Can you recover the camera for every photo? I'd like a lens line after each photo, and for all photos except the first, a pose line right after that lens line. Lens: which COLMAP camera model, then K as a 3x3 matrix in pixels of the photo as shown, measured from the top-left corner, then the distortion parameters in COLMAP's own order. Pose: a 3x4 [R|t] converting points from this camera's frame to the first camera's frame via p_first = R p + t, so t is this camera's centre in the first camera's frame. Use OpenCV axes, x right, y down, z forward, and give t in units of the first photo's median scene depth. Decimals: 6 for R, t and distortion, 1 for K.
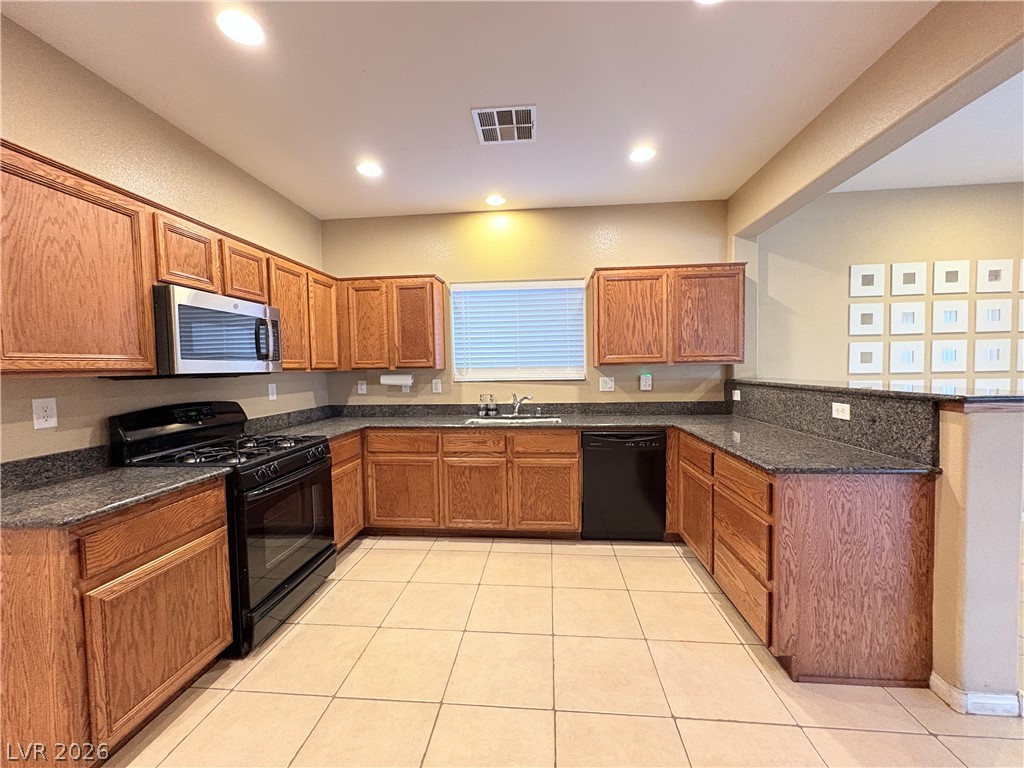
lens RADIAL K [[410.2, 0, 510.6], [0, 410.2, 384.2], [0, 0, 1]] dist [0.000797, 0.000989]
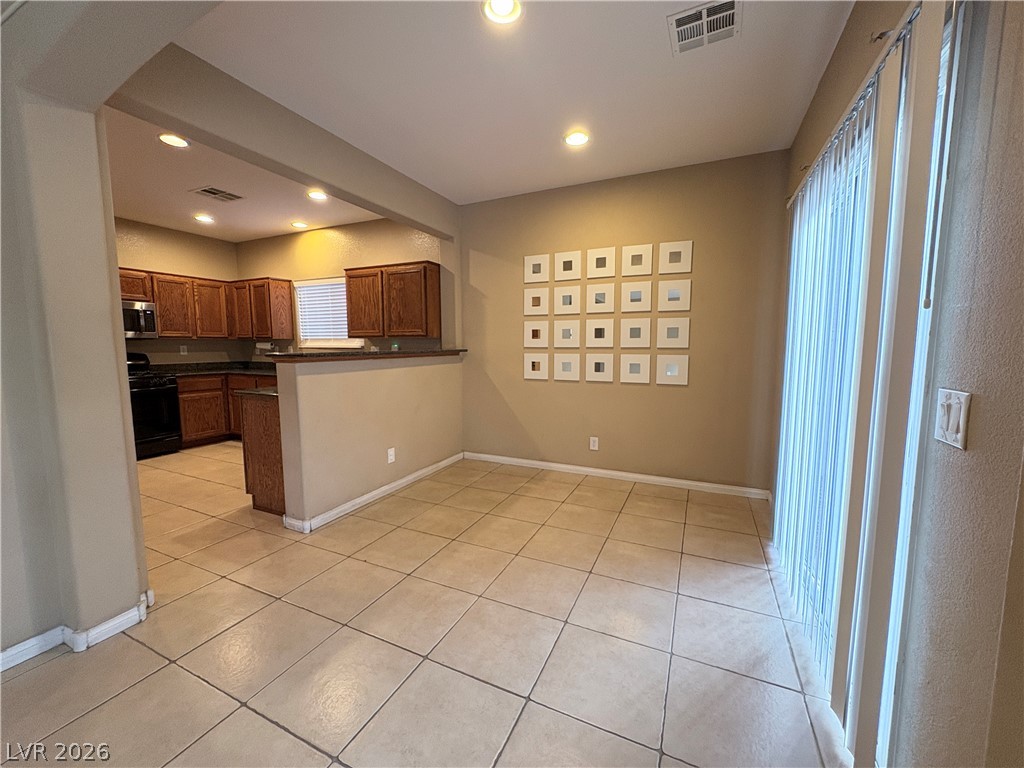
lens RADIAL K [[410.2, 0, 514.7], [0, 410.2, 384.0], [0, 0, 1]] dist [0.000797, 0.000989]
pose [[0.939931, 0.050432, -0.337618, 1.246478], [-0.030745, 0.997514, 0.063411, 0.006882], [0.339977, -0.049222, 0.939145, -0.157106]]
